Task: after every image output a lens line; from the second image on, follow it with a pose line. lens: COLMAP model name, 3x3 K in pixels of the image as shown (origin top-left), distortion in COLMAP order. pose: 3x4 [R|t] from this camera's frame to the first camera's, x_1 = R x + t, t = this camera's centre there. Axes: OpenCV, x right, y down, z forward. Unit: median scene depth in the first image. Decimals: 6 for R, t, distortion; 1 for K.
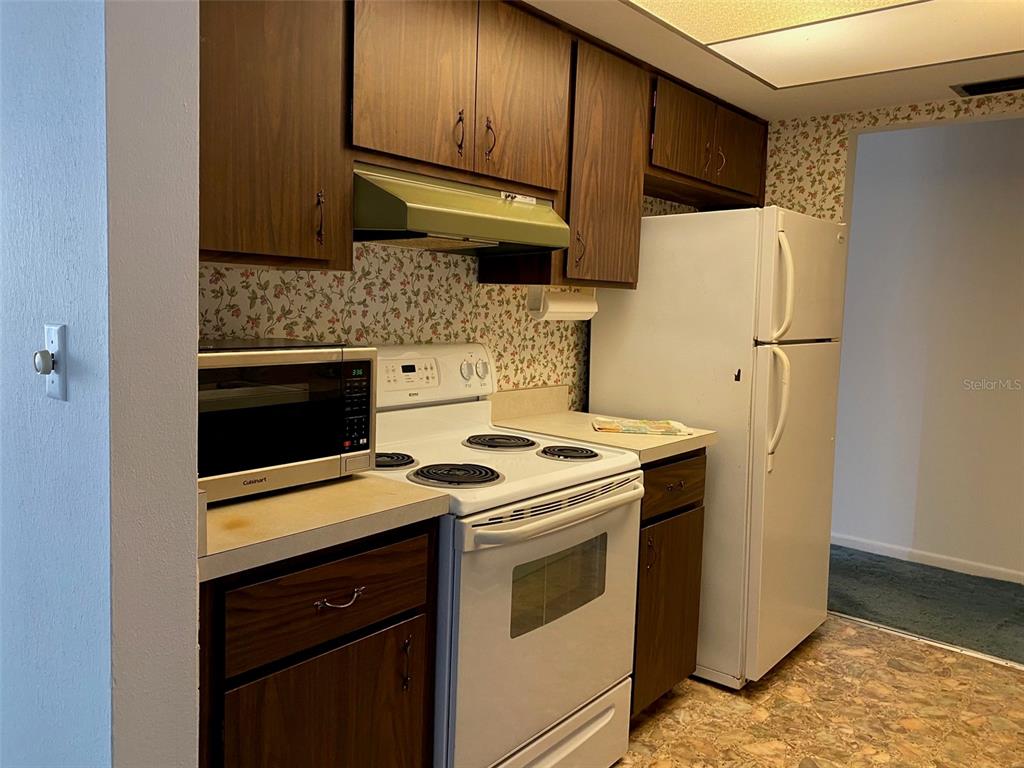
lens RADIAL K [[780.7, 0, 512.6], [0, 780.7, 378.7], [0, 0, 1]] dist [0.016238, -0.001060]
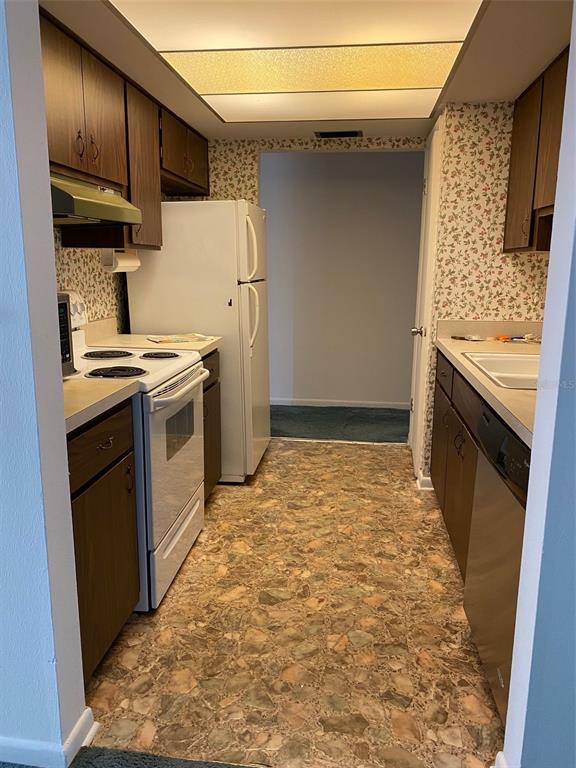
lens RADIAL K [[578.8, 0, 288.0], [0, 578.8, 384.0], [0, 0, 1]] dist [0.115441, -0.276741]
pose [[0.837569, -0.134111, 0.529615, -0.283990], [0.070347, 0.987807, 0.138884, 0.003649], [-0.541784, -0.079068, 0.836791, -0.128762]]
